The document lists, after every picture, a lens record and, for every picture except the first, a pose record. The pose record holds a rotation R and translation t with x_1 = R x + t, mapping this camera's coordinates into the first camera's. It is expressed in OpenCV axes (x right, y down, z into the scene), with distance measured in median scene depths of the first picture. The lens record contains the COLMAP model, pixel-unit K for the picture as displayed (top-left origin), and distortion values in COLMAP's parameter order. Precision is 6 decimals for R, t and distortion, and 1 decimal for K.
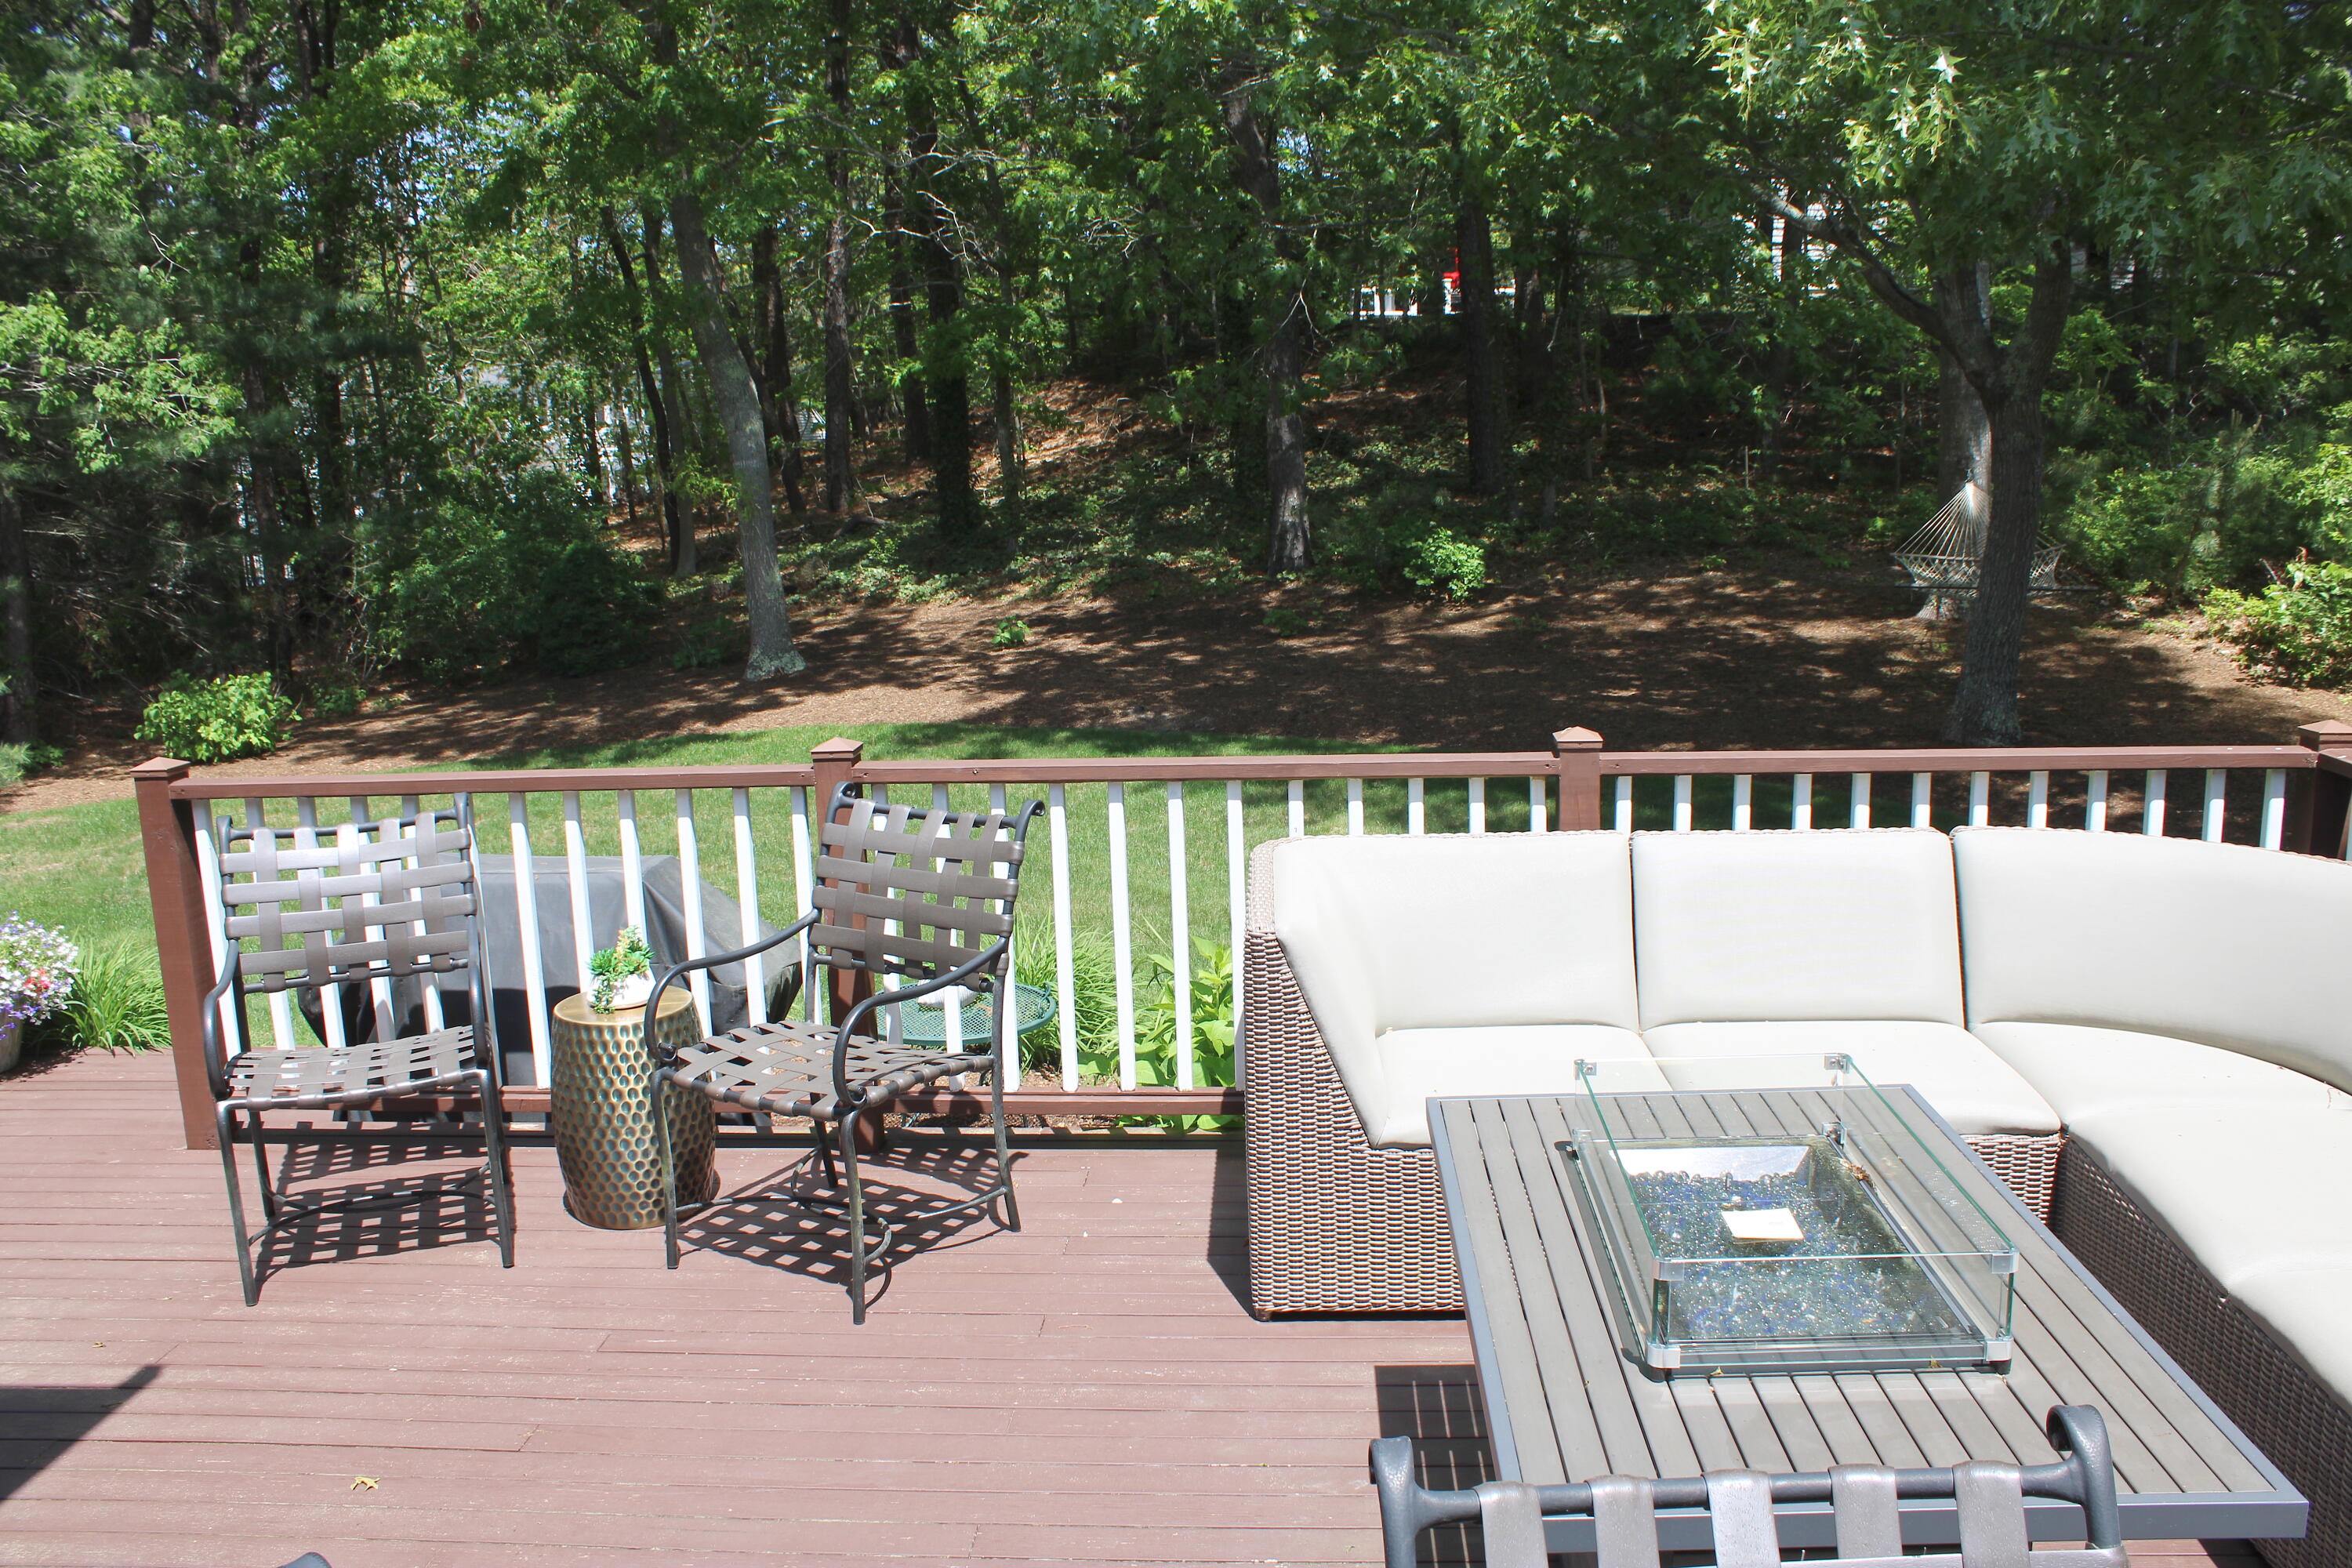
lens RADIAL K [[2003.9, 0, 1195.6], [0, 2003.9, 790.4], [0, 0, 1]] dist [-0.135591, 0.127367]
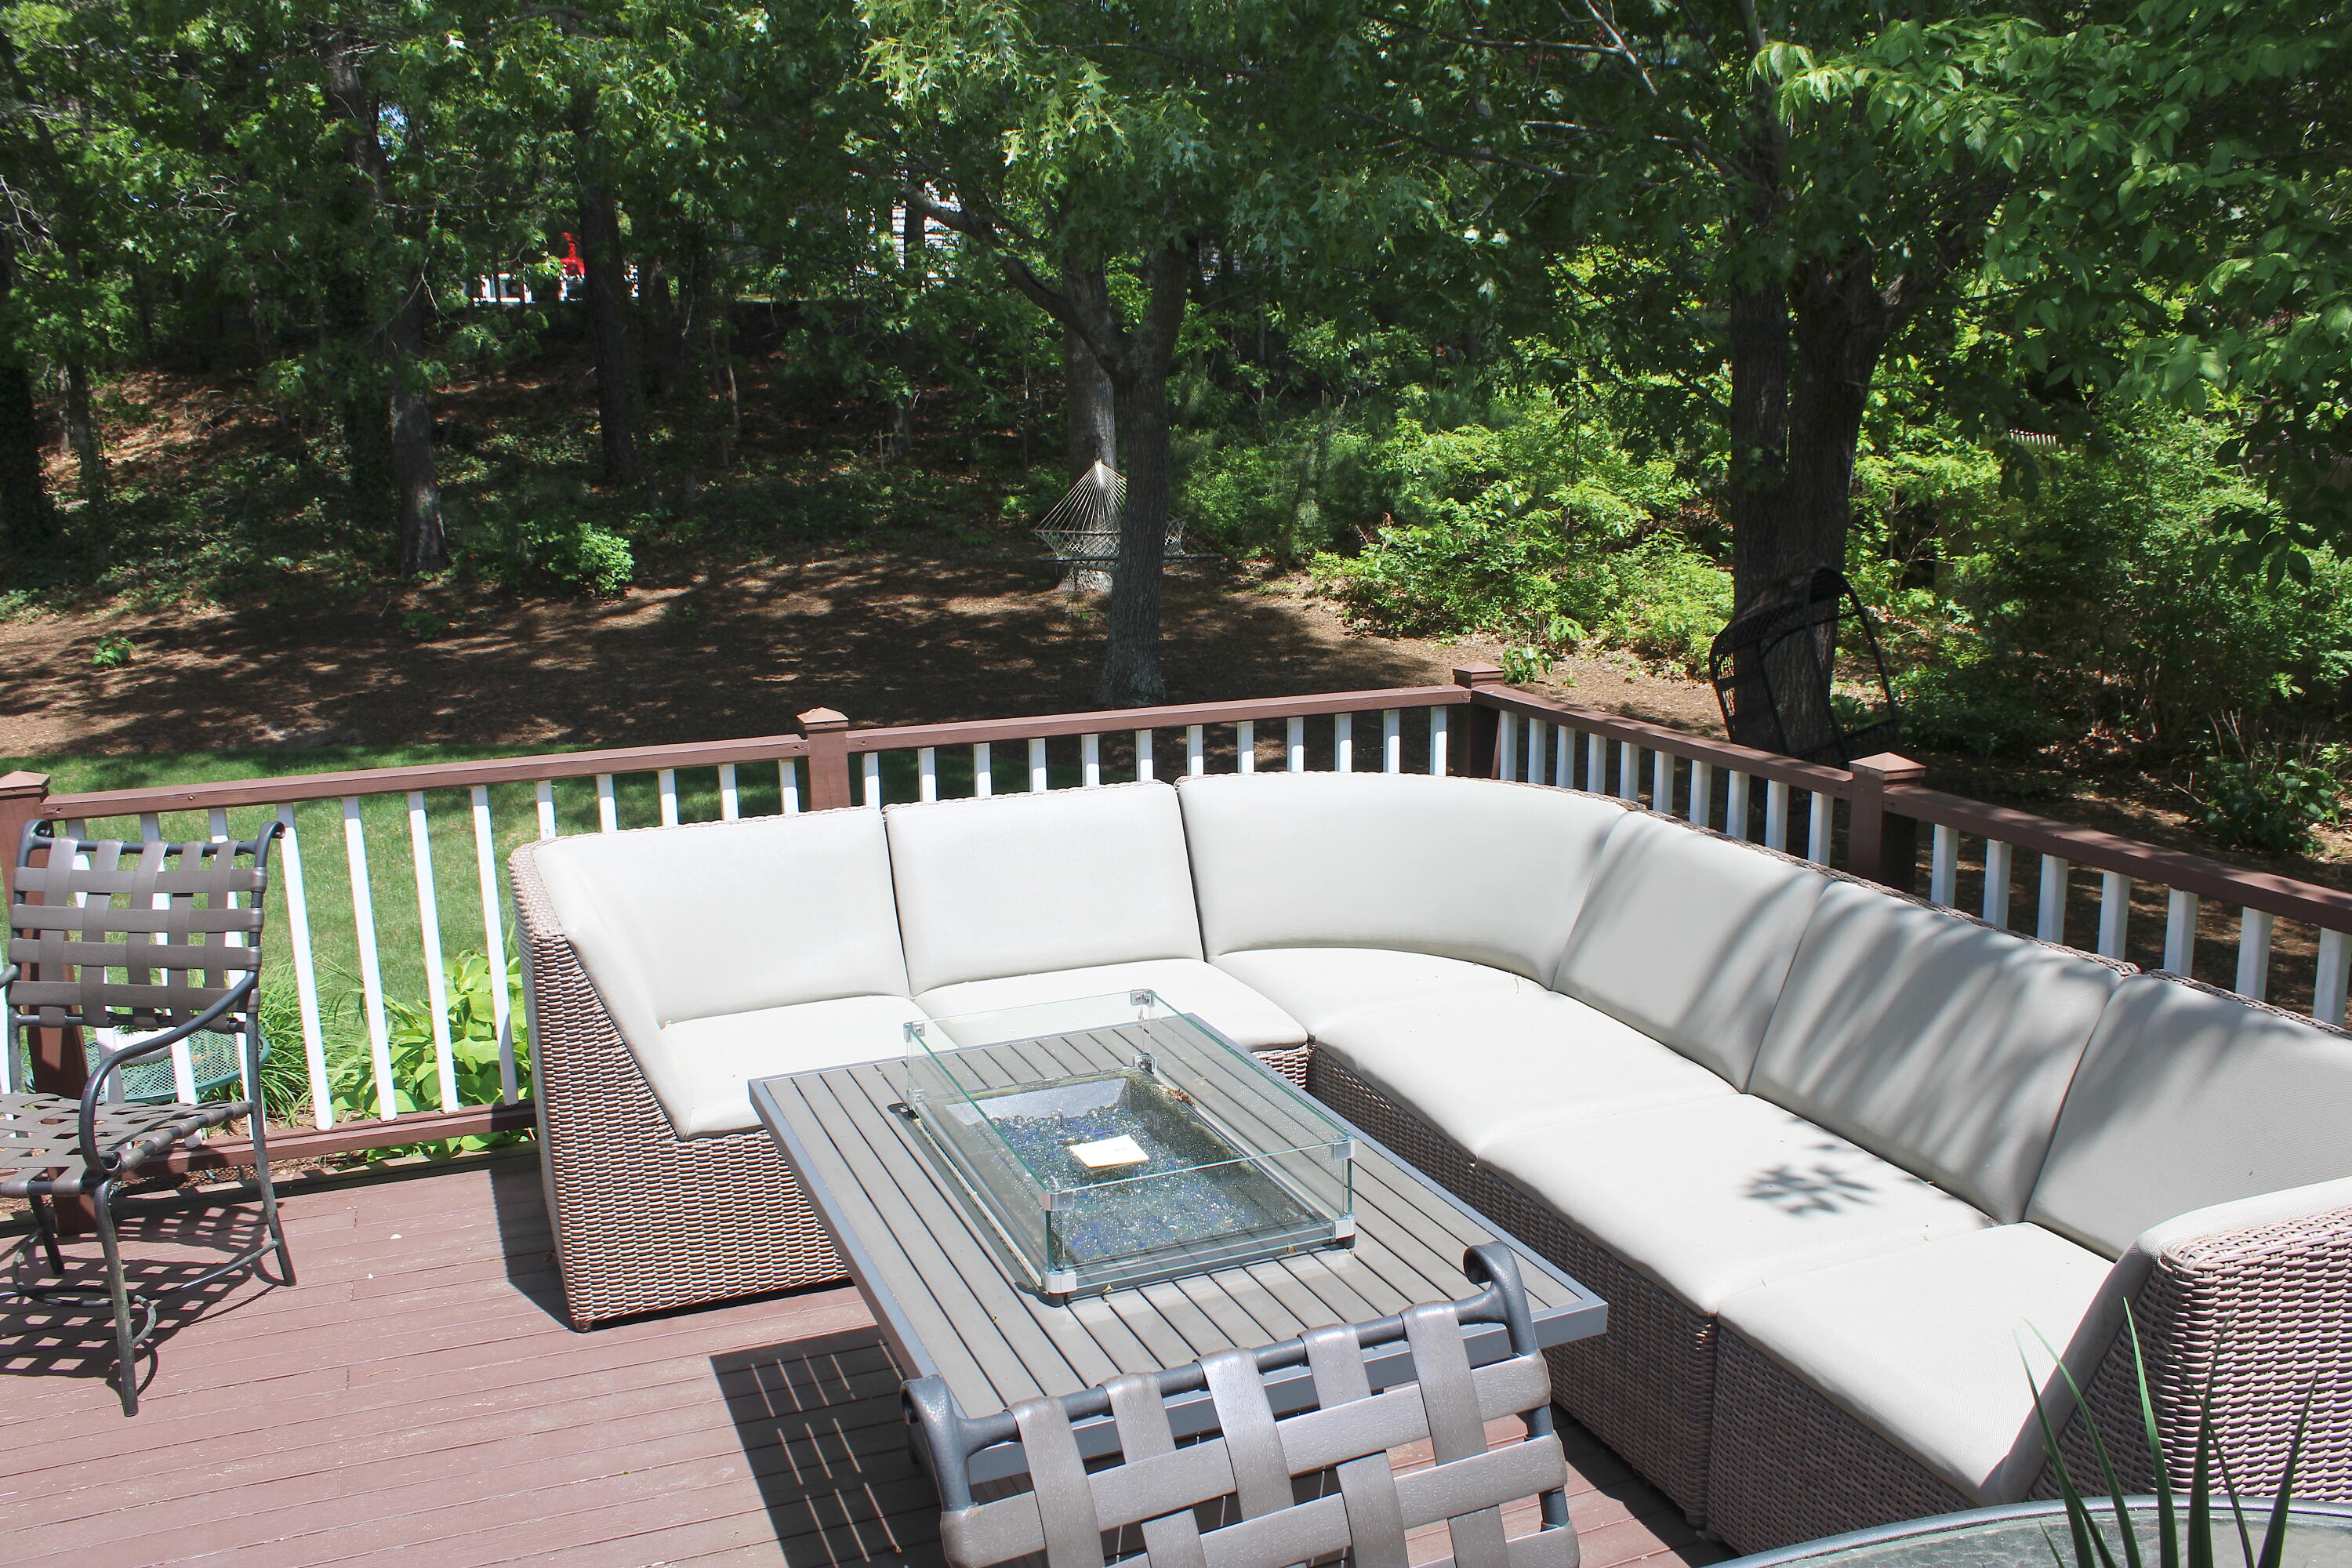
lens RADIAL K [[2003.9, 0, 1189.9], [0, 2003.9, 773.6], [0, 0, 1]] dist [-0.135591, 0.127367]
pose [[0.907622, -0.073541, 0.413296, -0.058510], [0.074259, 0.997136, 0.014351, 0.000860], [-0.413168, 0.017666, 0.910483, -0.007025]]
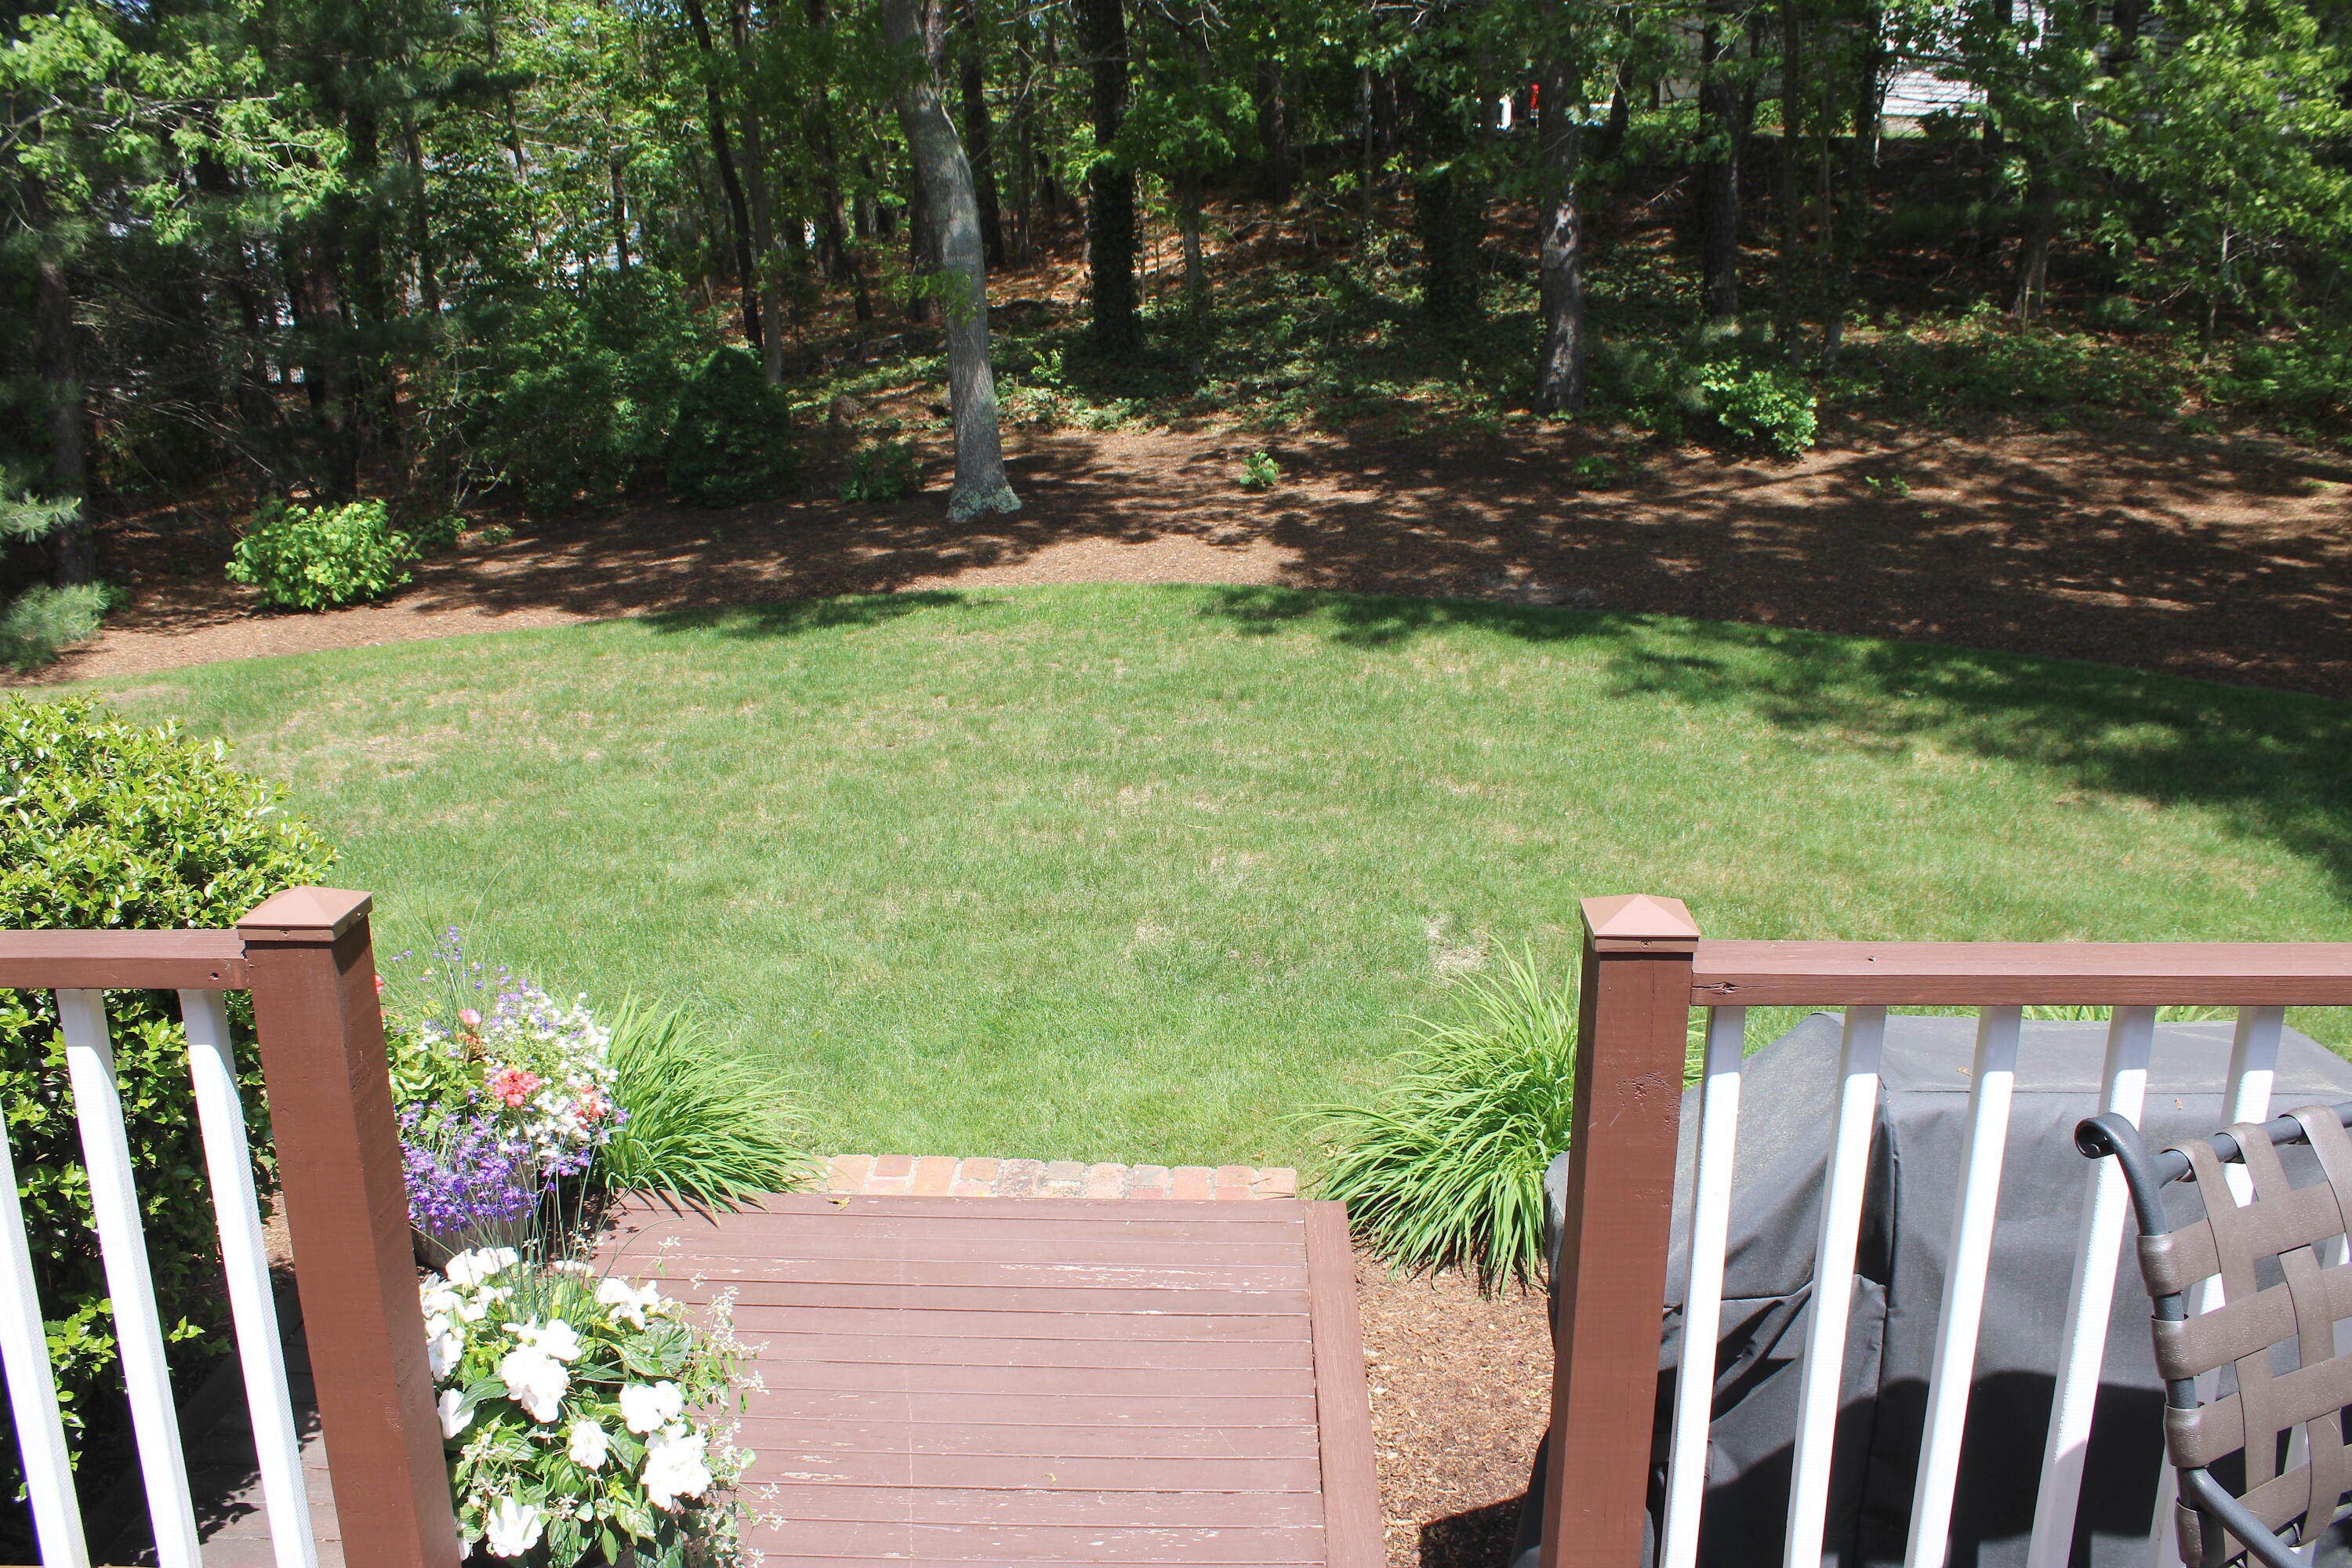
lens RADIAL K [[2003.9, 0, 1159.2], [0, 2003.9, 789.4], [0, 0, 1]] dist [-0.135591, 0.127367]
pose [[0.998906, 0.023880, 0.040214, -0.491529], [-0.027251, 0.995968, 0.085468, -0.050758], [-0.038011, -0.086470, 0.995529, 0.462478]]
